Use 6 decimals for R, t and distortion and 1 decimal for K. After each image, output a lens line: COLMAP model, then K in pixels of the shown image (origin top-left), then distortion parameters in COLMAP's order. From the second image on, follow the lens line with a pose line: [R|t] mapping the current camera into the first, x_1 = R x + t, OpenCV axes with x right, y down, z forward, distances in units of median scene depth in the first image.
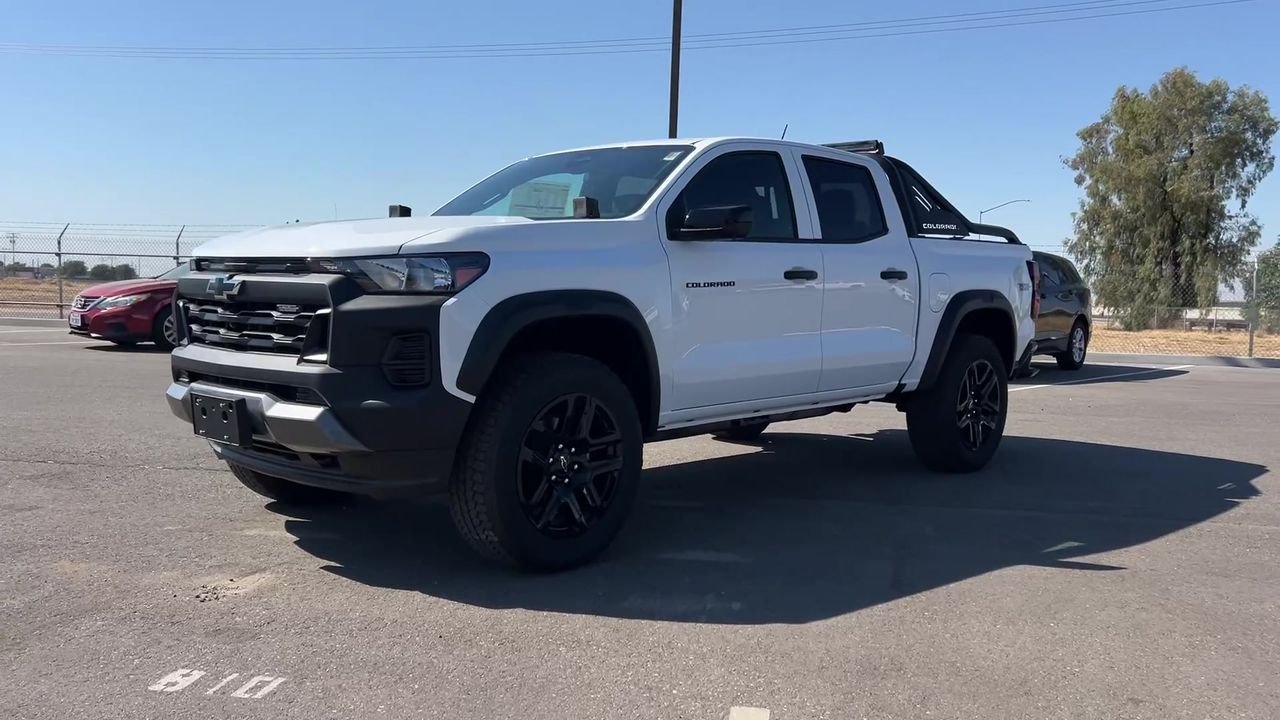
lens RADIAL K [[1170.7, 0, 651.4], [0, 1170.7, 356.4], [0, 0, 1]] dist [0.047191, 0.000000]
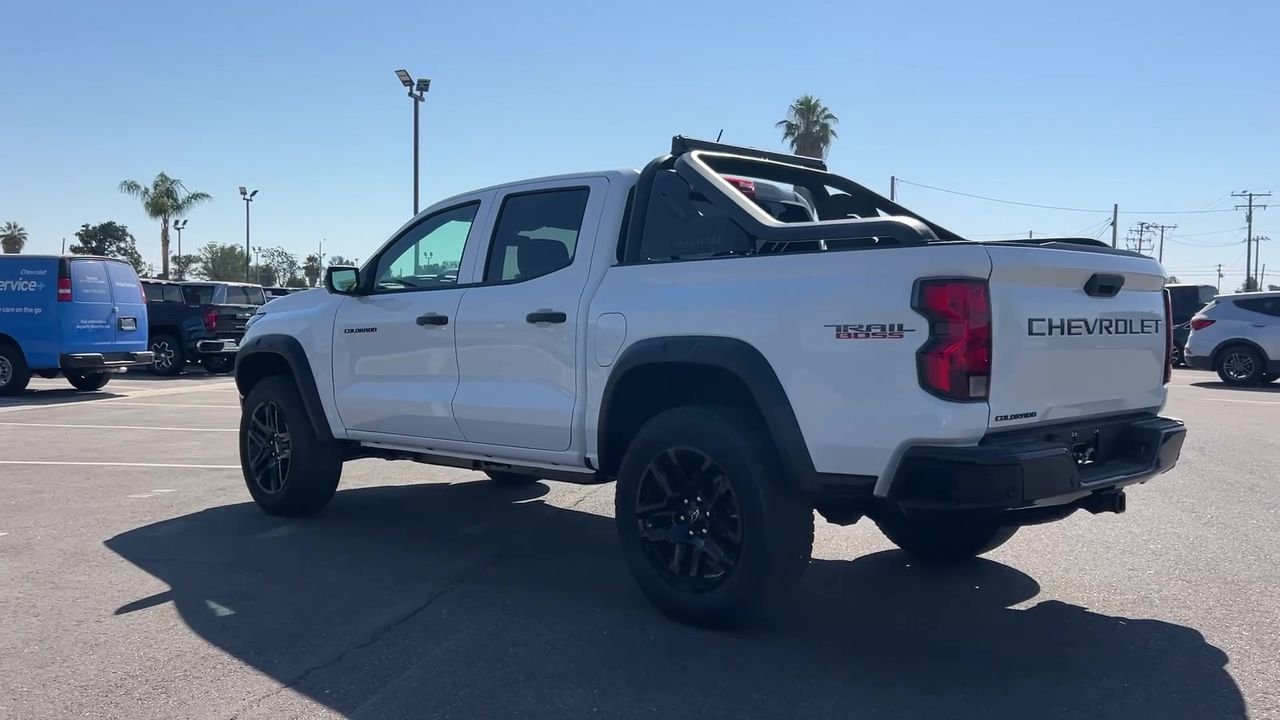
lens RADIAL K [[1170.7, 0, 636.5], [0, 1170.7, 357.5], [0, 0, 1]] dist [0.047191, 0.000000]
pose [[-0.087804, 0.018988, -0.995957, 1.077178], [-0.059131, 0.997956, 0.024239, -0.069399], [0.994381, 0.061021, -0.086502, 1.211199]]
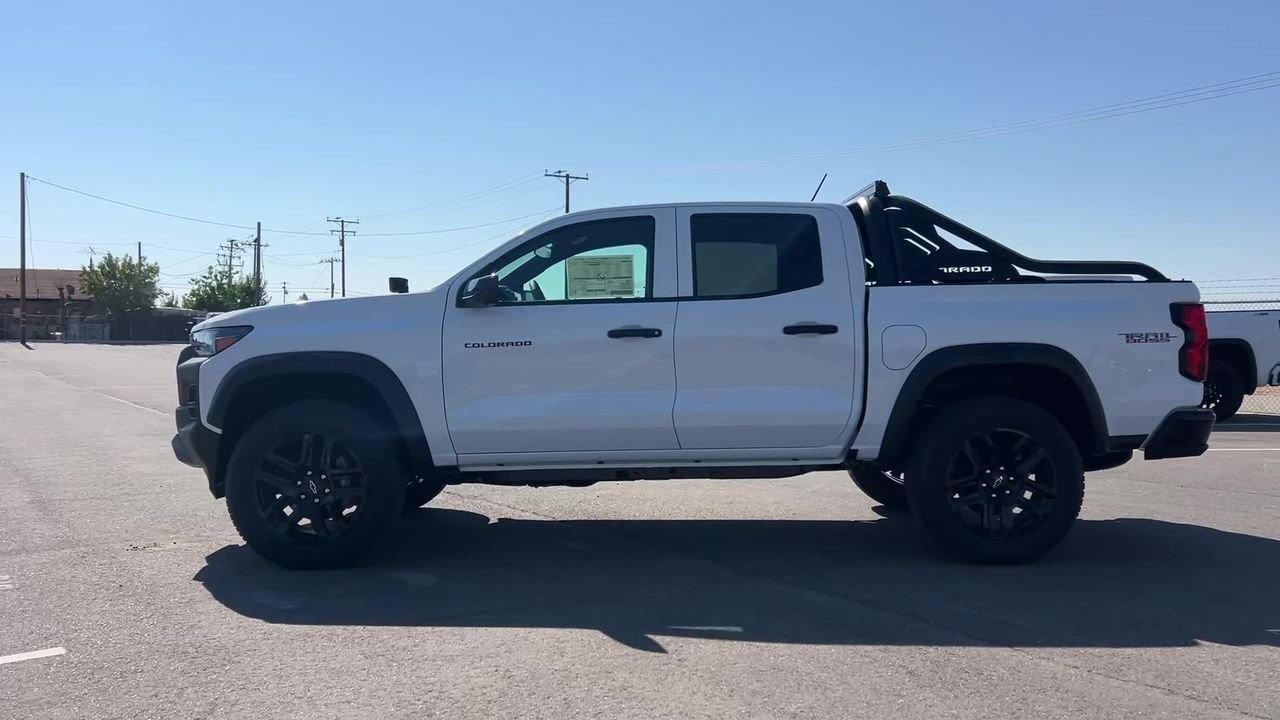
lens RADIAL K [[1170.7, 0, 639.9], [0, 1170.7, 351.3], [0, 0, 1]] dist [0.047191, 0.000000]
pose [[0.671350, -0.002963, -0.741134, 0.852372], [-0.029749, 0.999078, -0.030942, -0.021159], [0.740543, 0.042821, 0.670643, 0.302600]]
